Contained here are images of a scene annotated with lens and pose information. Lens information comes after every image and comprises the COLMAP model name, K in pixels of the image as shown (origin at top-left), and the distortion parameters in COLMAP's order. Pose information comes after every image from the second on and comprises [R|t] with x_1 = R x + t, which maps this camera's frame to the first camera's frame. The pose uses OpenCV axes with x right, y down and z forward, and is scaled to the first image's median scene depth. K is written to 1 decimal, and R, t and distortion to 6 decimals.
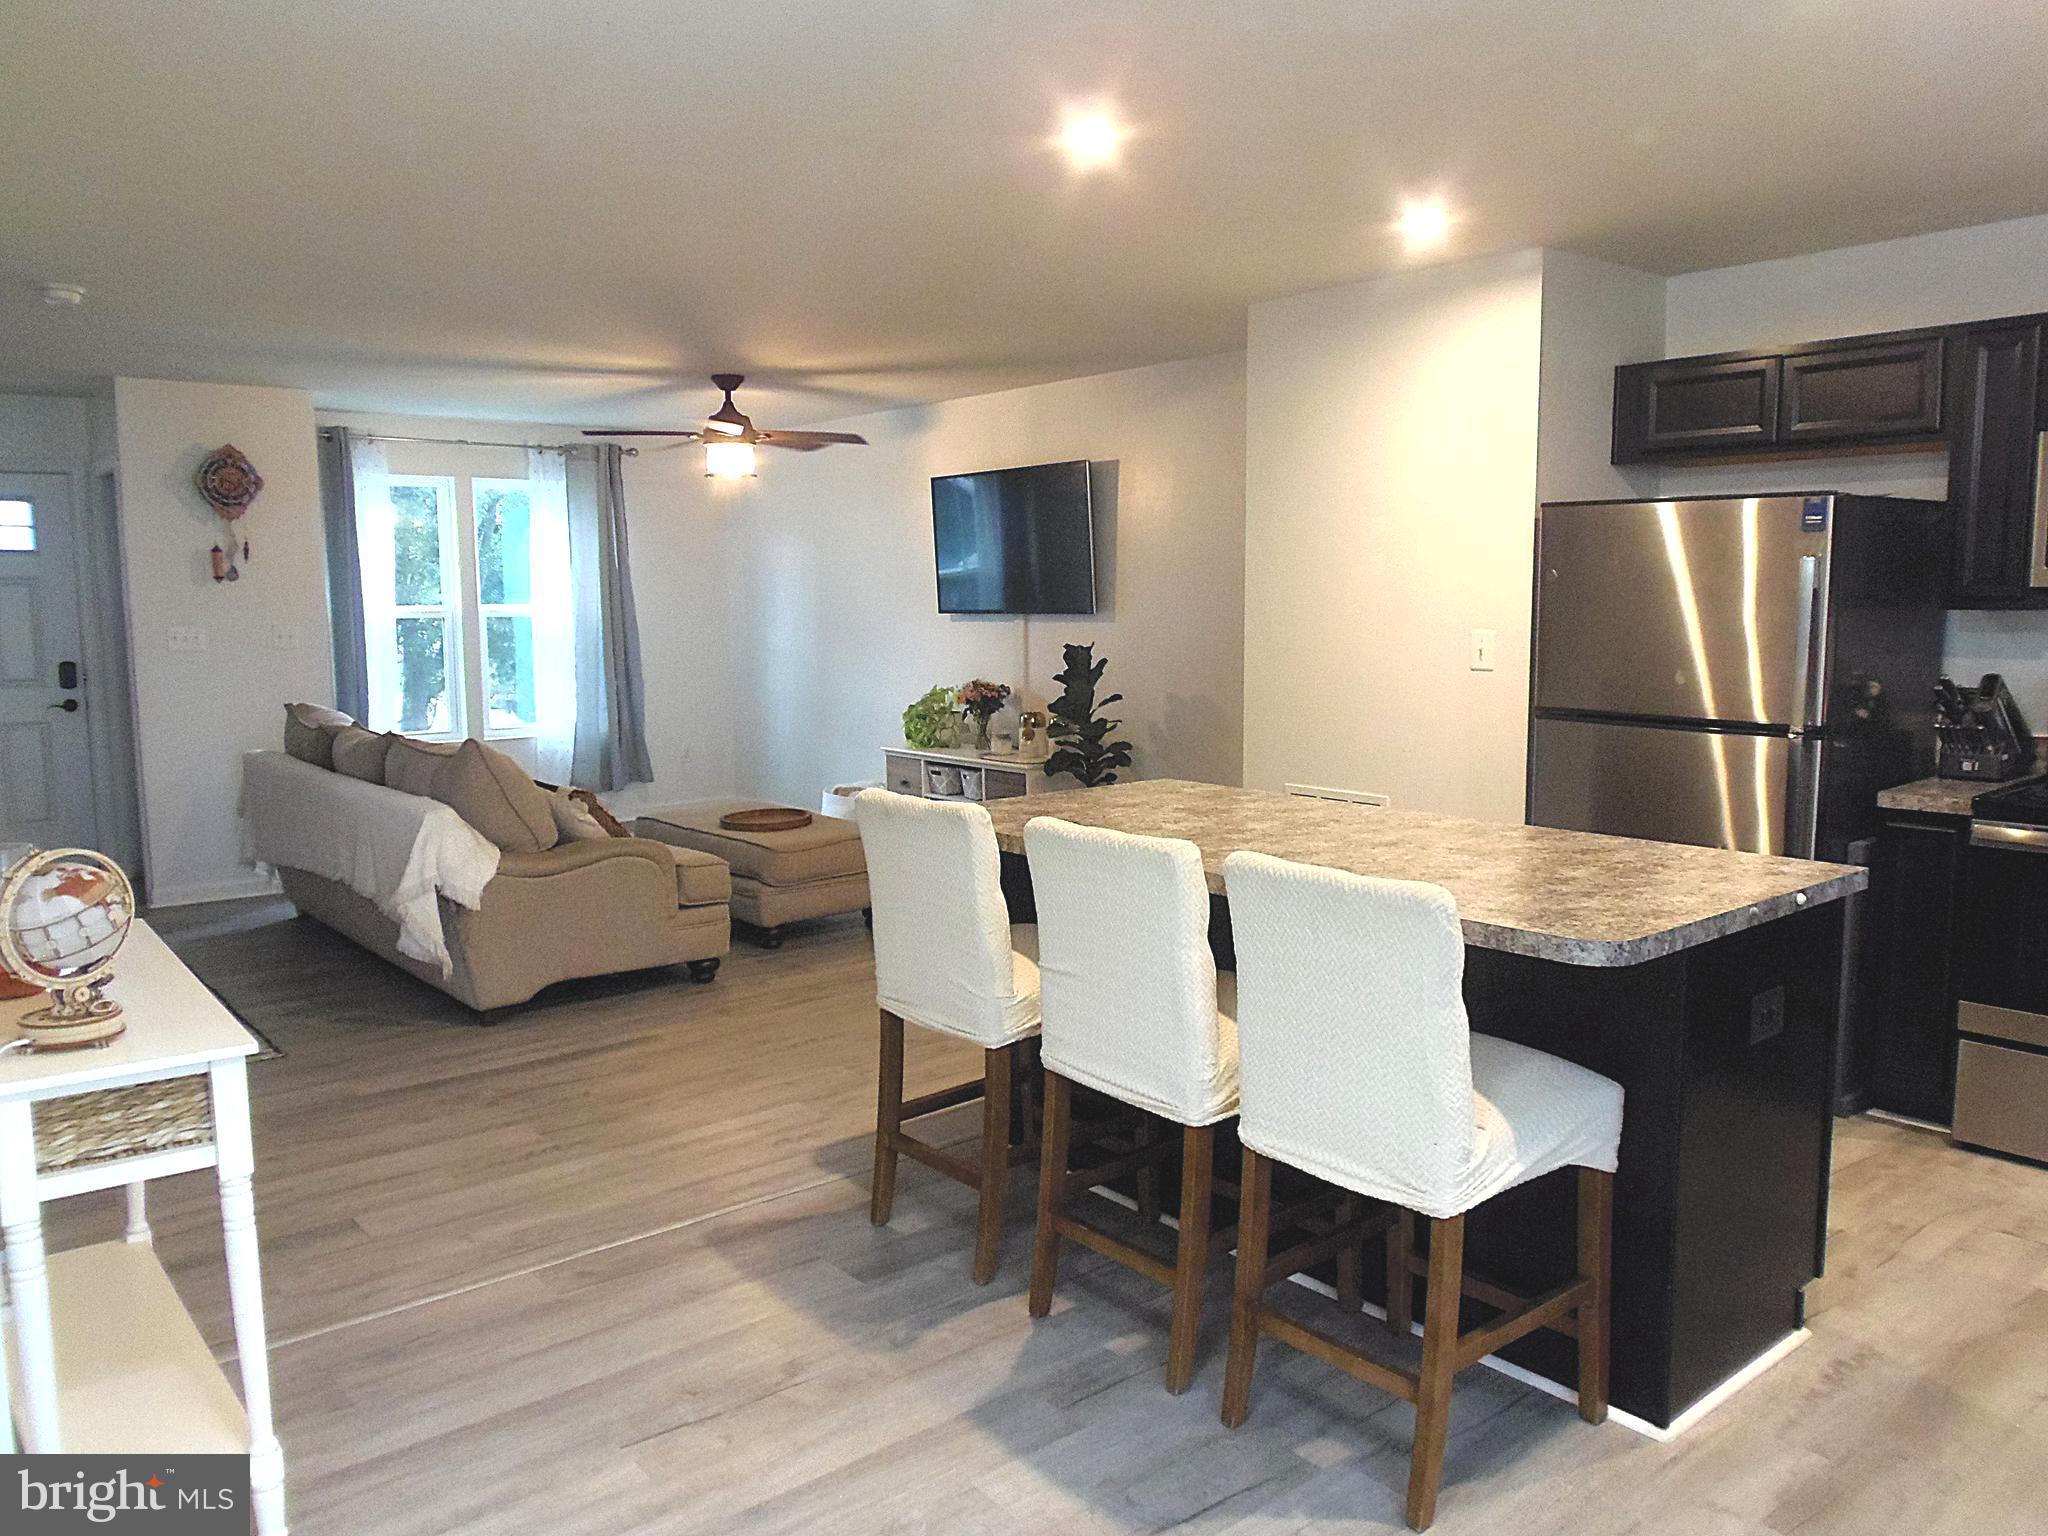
lens RADIAL K [[1505.6, 0, 1024.0], [0, 1505.6, 768.0], [0, 0, 1]] dist [-0.034682, 0.003559]
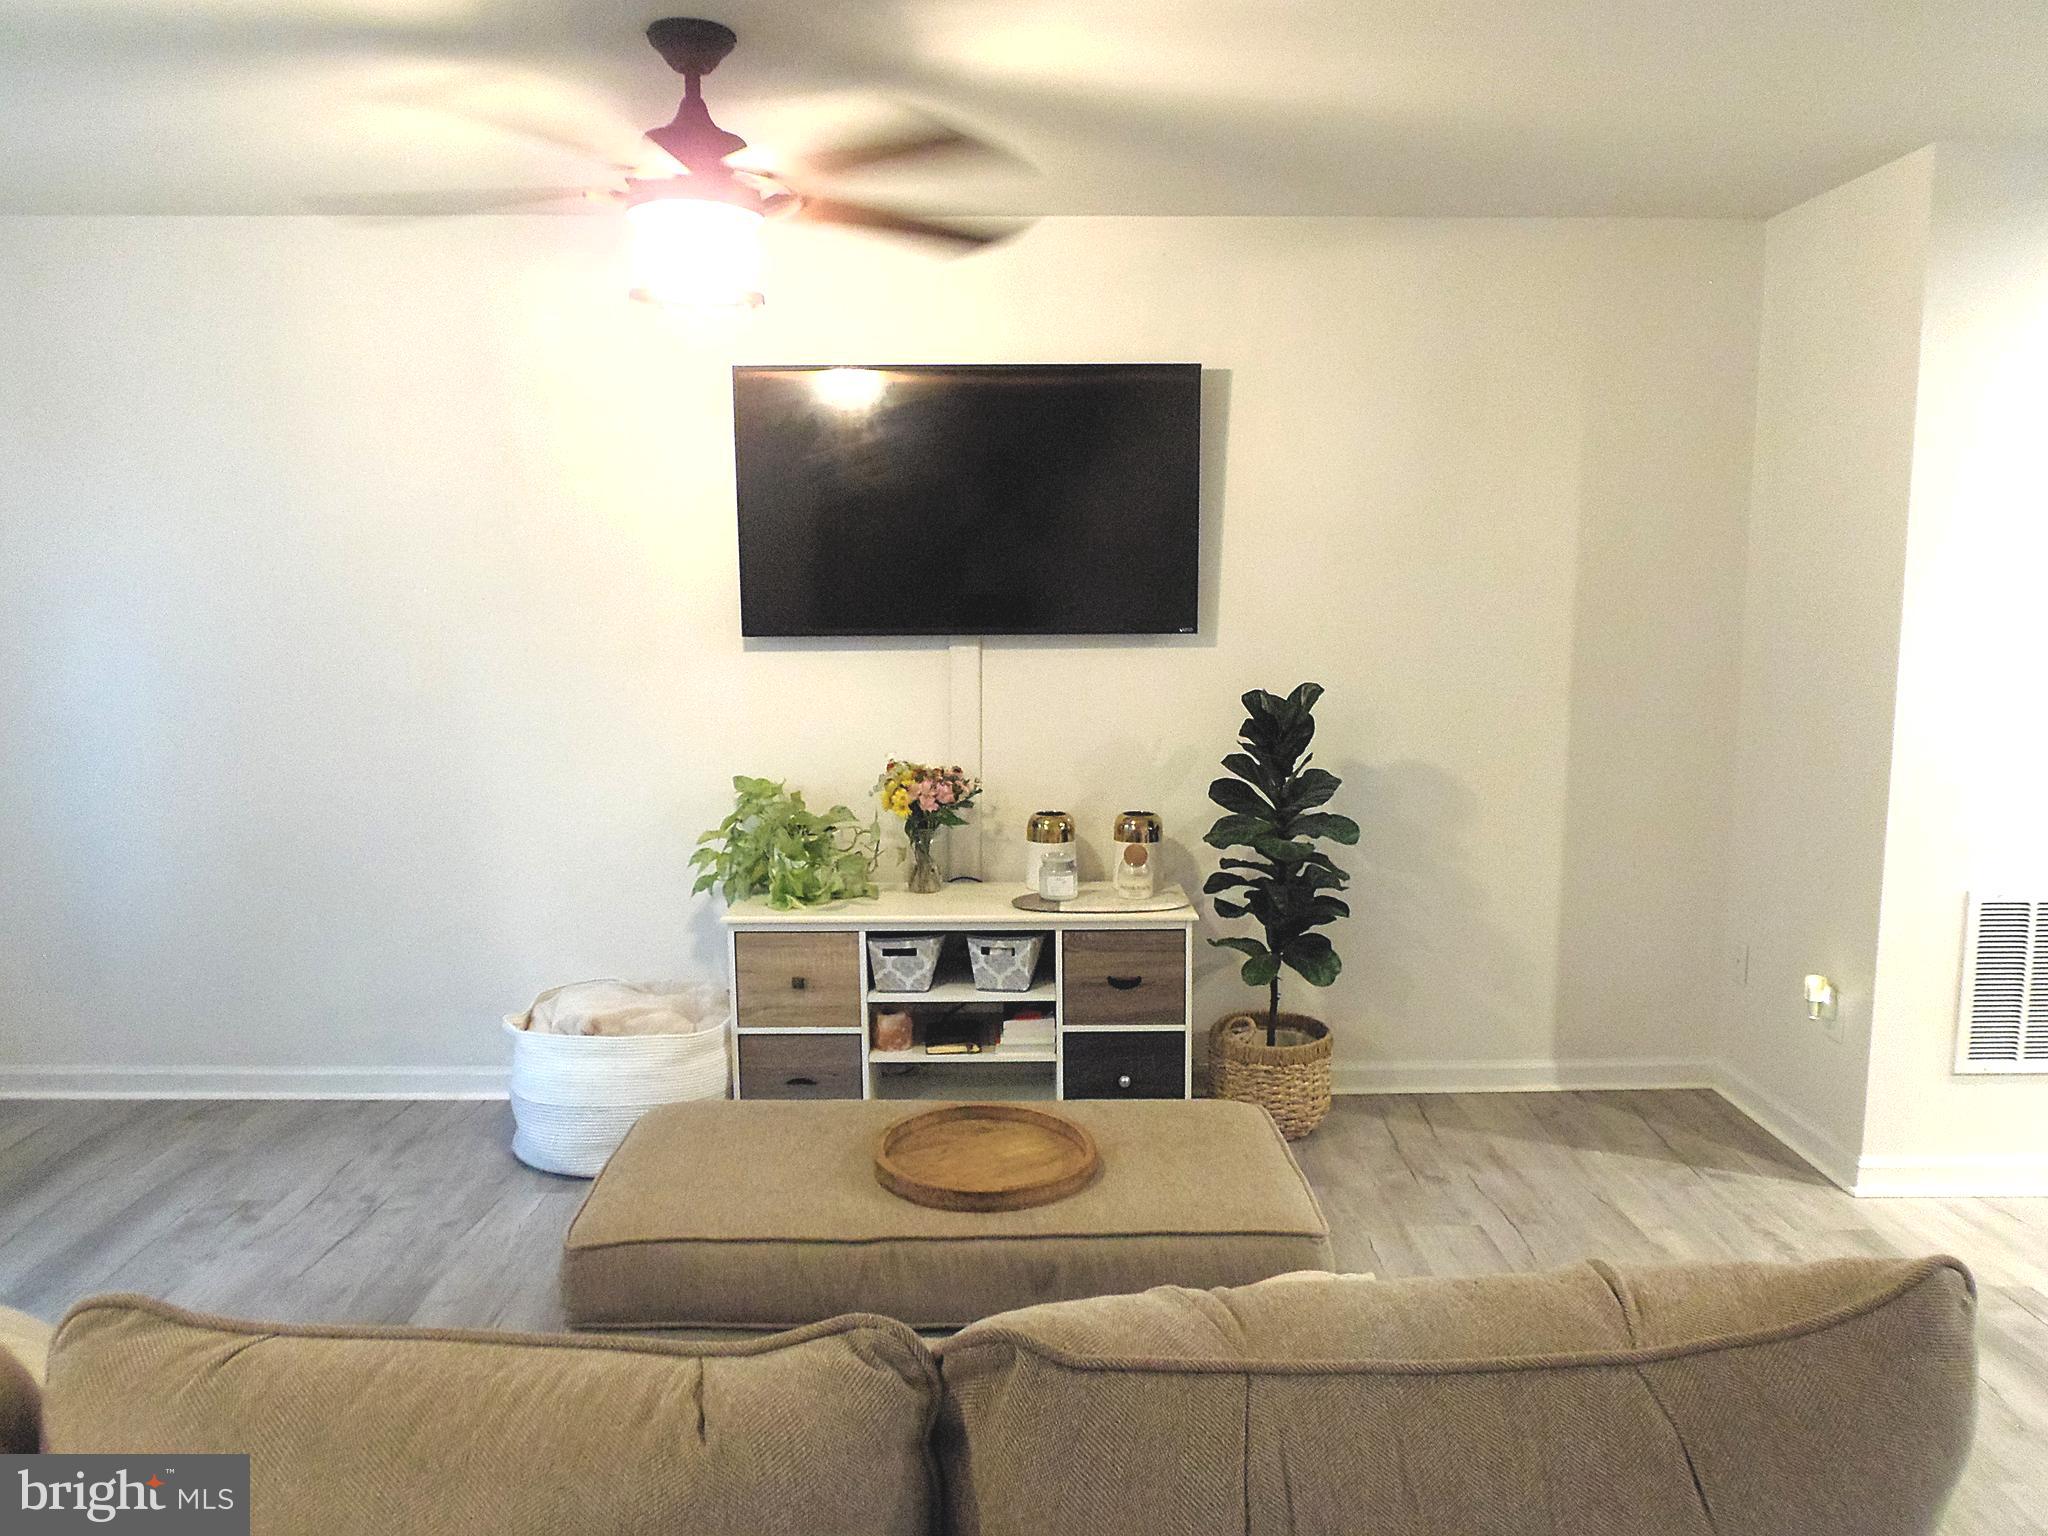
lens RADIAL K [[1505.6, 0, 1024.0], [0, 1505.6, 768.0], [0, 0, 1]] dist [-0.034682, 0.003559]
pose [[0.621006, -0.094801, 0.778051, -0.429568], [0.092141, 0.994605, 0.047643, -0.081175], [-0.778371, 0.042104, 0.626391, 0.664736]]
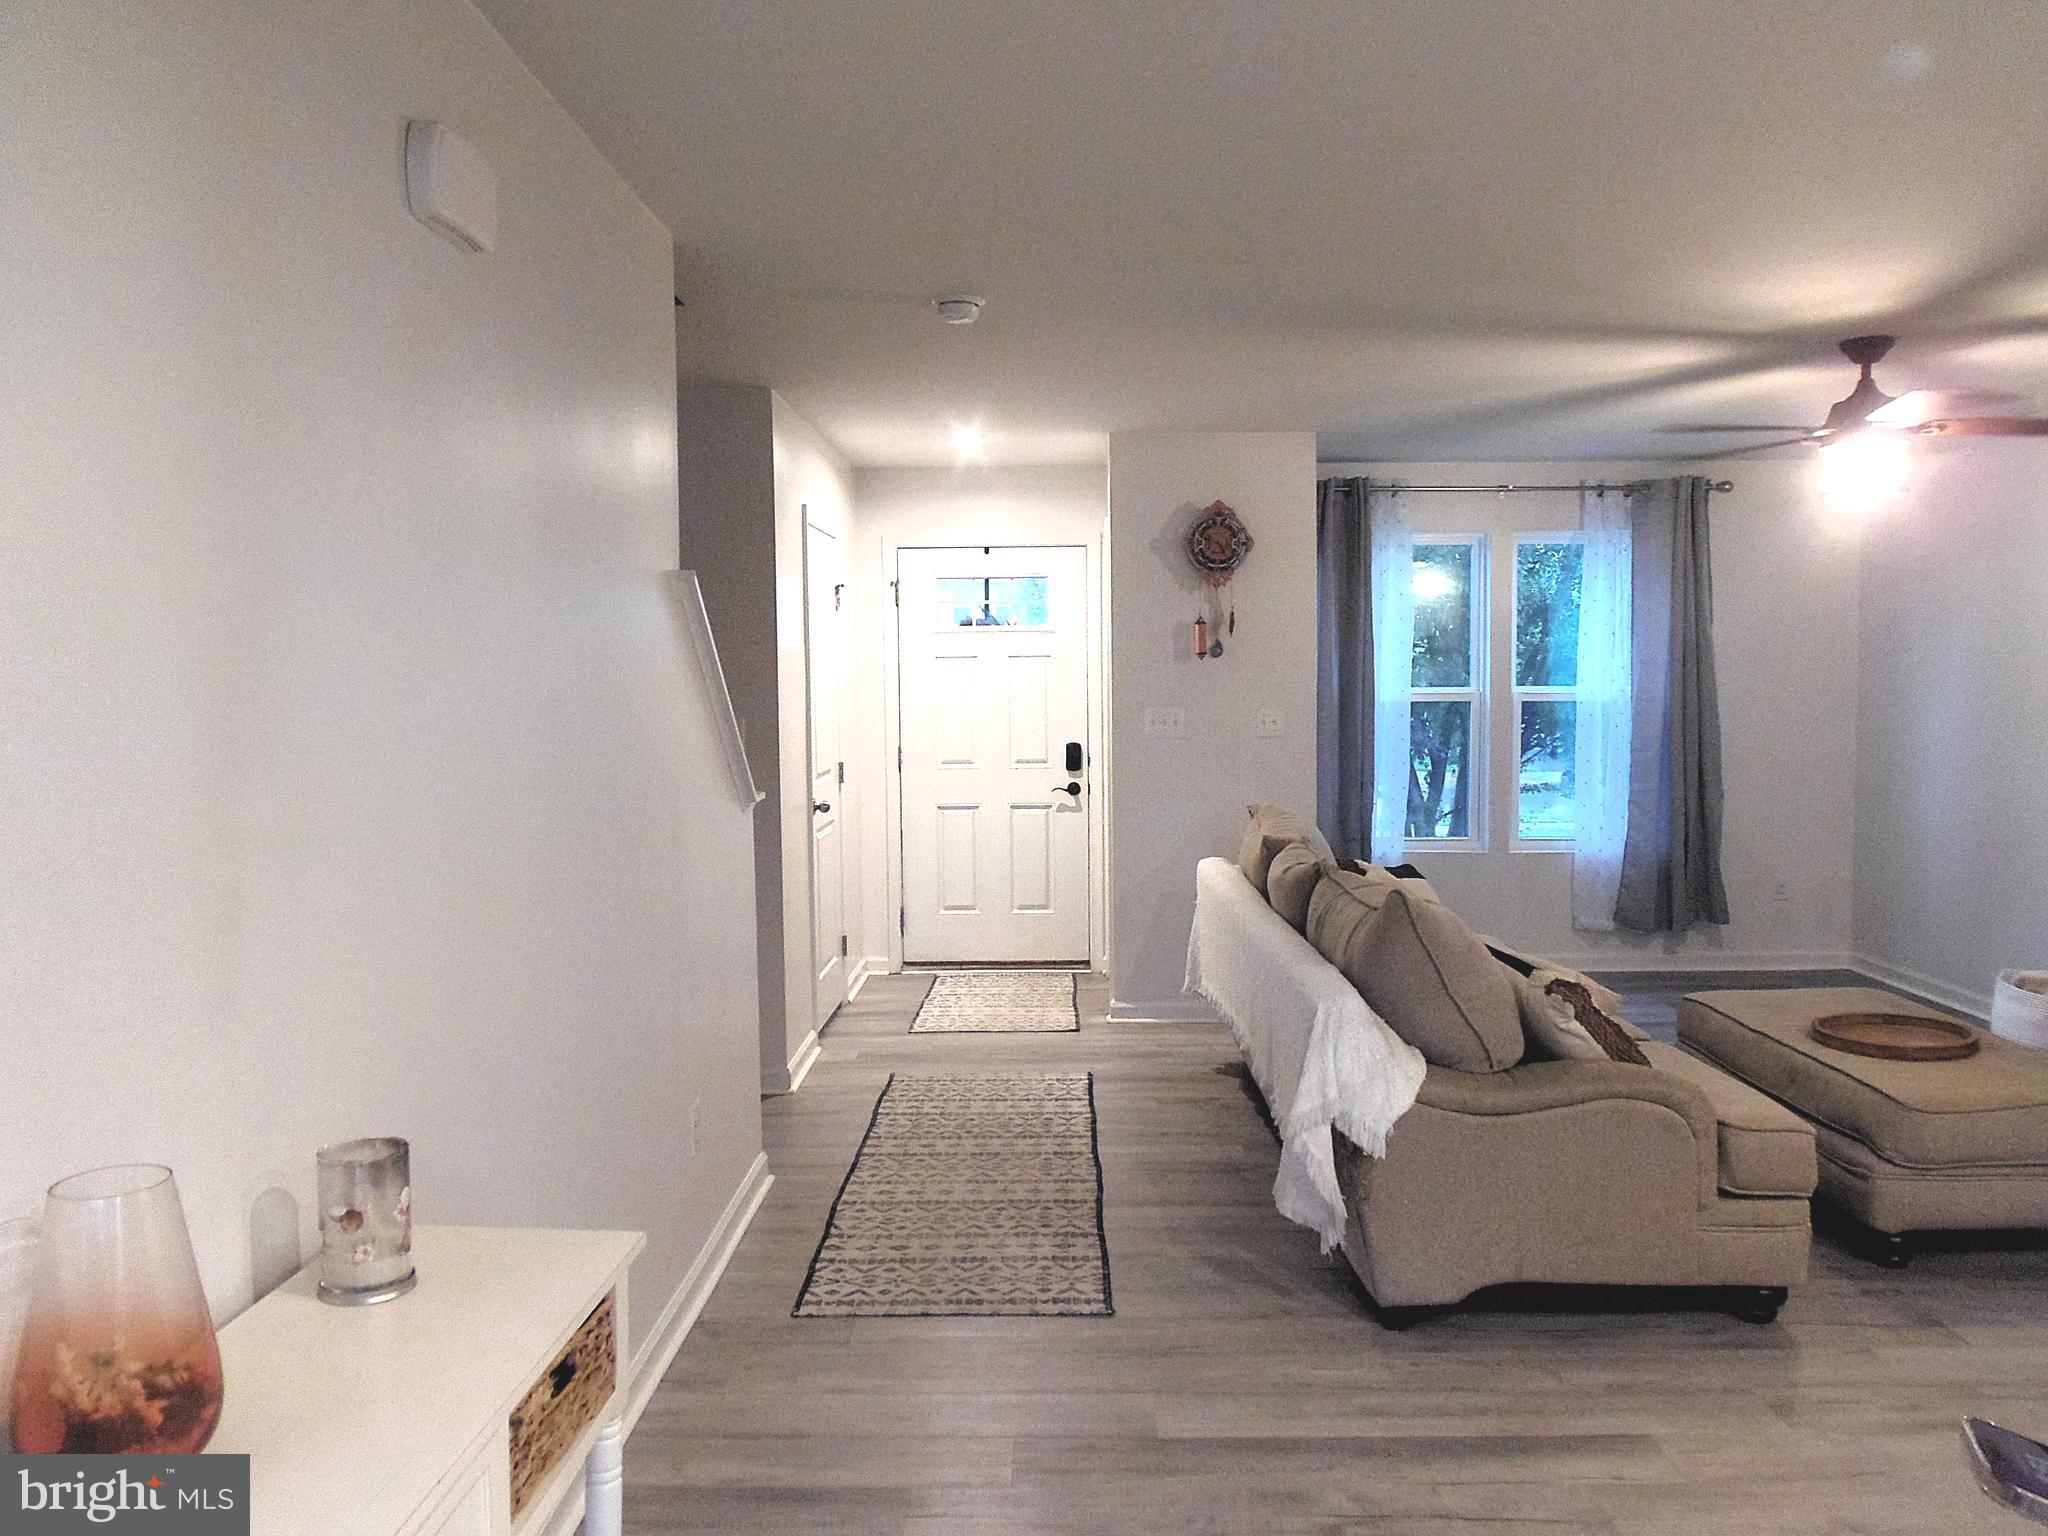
lens RADIAL K [[1505.6, 0, 1024.0], [0, 1505.6, 768.0], [0, 0, 1]] dist [-0.034682, 0.003559]
pose [[0.759041, 0.039505, -0.649843, -0.046049], [-0.074541, 0.996867, -0.026465, -0.030707], [0.646761, 0.068528, 0.759608, 0.273166]]
